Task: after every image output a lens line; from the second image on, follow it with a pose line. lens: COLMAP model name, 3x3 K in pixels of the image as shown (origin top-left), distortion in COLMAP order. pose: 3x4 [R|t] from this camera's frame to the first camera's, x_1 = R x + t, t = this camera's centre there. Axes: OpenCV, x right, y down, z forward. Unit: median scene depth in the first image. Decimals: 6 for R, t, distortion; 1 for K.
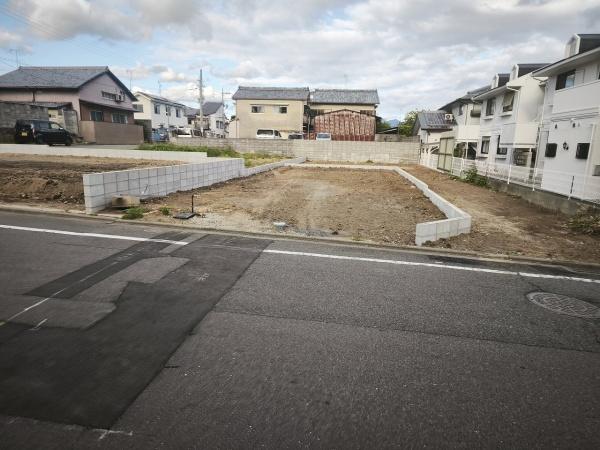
lens RADIAL K [[393.5, 0, 299.7], [0, 393.5, 220.3], [0, 0, 1]] dist [0.082940, -0.063788]
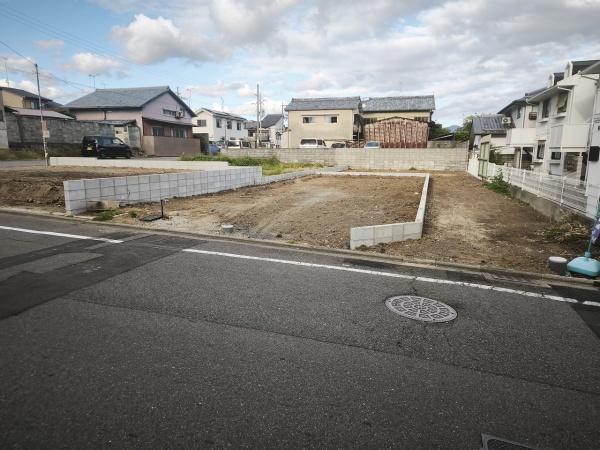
lens RADIAL K [[392.6, 0, 299.8], [0, 392.6, 218.0], [0, 0, 1]] dist [0.082490, -0.060908]
pose [[0.986221, 0.008580, -0.165212, 0.063637], [-0.013401, 0.999516, -0.028085, 0.002677], [0.164891, 0.029912, 0.985858, -0.000526]]
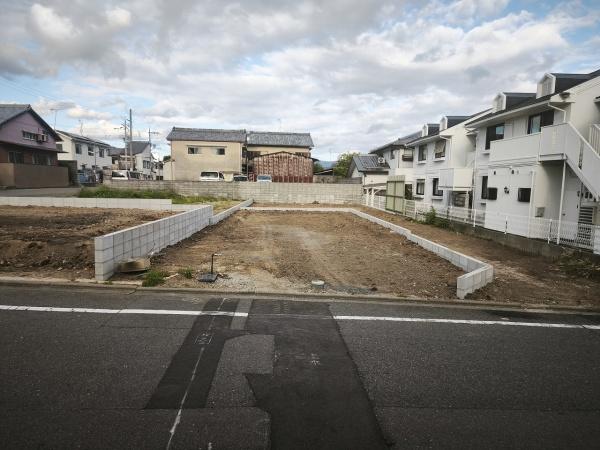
lens RADIAL K [[394.3, 0, 299.5], [0, 394.3, 222.5], [0, 0, 1]] dist [0.073676, -0.055017]
pose [[0.982554, -0.024273, 0.184385, -0.054573], [0.040819, 0.995417, -0.086478, -0.011180], [-0.181441, 0.092496, 0.979042, 0.012264]]
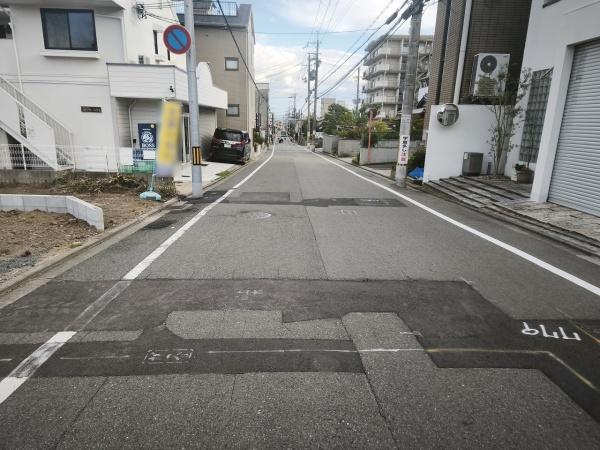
lens RADIAL K [[393.3, 0, 297.3], [0, 393.3, 223.1], [0, 0, 1]] dist [0.078629, -0.062993]
pose [[-0.151674, -0.270803, 0.950611, -0.134095], [0.161751, 0.941972, 0.294150, -0.031487], [-0.975106, 0.198377, -0.099070, 0.119672]]
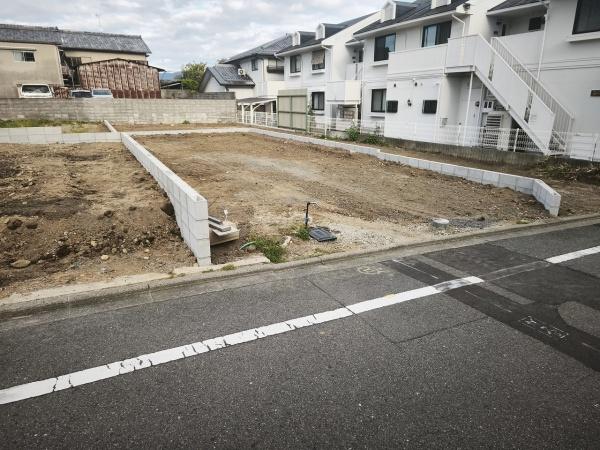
lens RADIAL K [[393.3, 0, 297.3], [0, 393.3, 223.1], [0, 0, 1]] dist [0.078629, -0.062993]
pose [[0.817639, -0.197155, 0.540922, -0.151111], [0.133148, 0.978822, 0.155498, -0.031580], [-0.560124, -0.055118, 0.826573, 0.099698]]
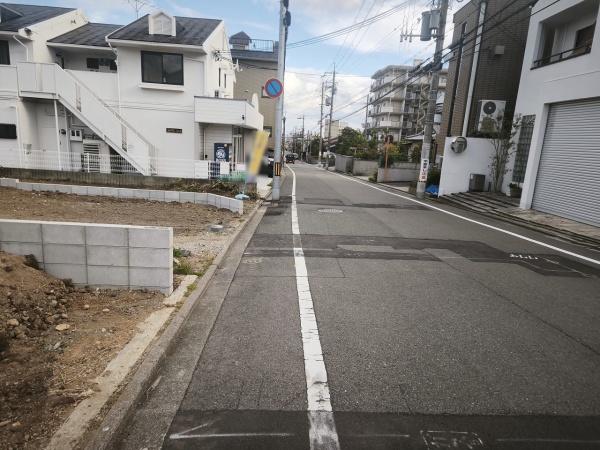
lens RADIAL K [[394.3, 0, 299.5], [0, 394.3, 222.5], [0, 0, 1]] dist [0.073676, -0.055017]
pose [[-0.157212, -0.231368, 0.960080, -0.227584], [0.127672, 0.959249, 0.252074, -0.049959], [-0.979277, 0.162205, -0.121266, 0.186004]]
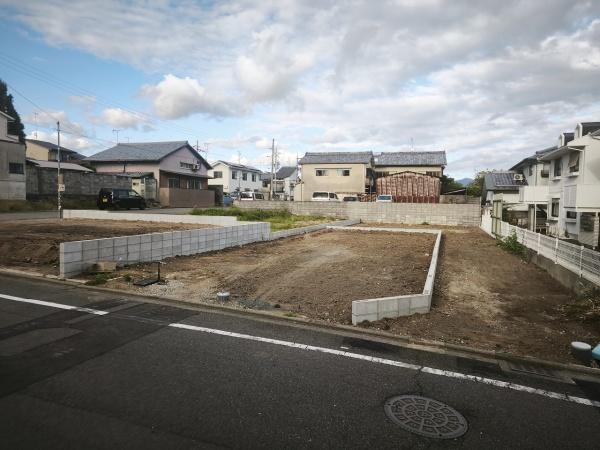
lens RADIAL K [[391.8, 0, 303.7], [0, 391.8, 218.2], [0, 0, 1]] dist [0.075946, -0.050322]
pose [[0.981615, 0.002251, -0.190860, 0.068667], [-0.031597, 0.988050, -0.150857, -0.007579], [0.188240, 0.154114, 0.969956, 0.009696]]
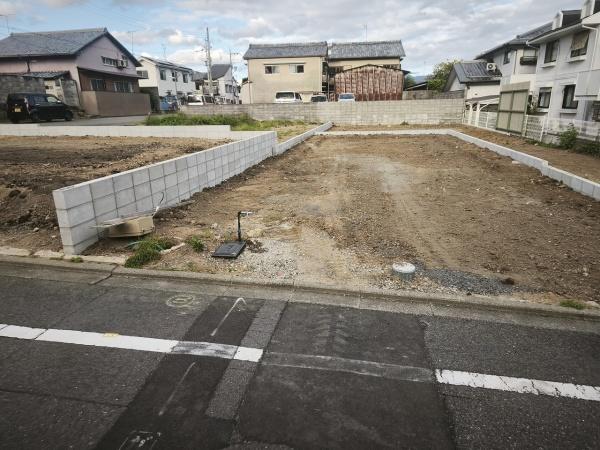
lens RADIAL K [[393.5, 0, 299.7], [0, 393.5, 220.3], [0, 0, 1]] dist [0.082940, -0.063788]
pose [[0.998806, -0.035556, -0.033513, -0.035922], [0.038454, 0.995180, 0.090210, -0.023082], [0.030144, -0.091391, 0.995359, 0.091556]]
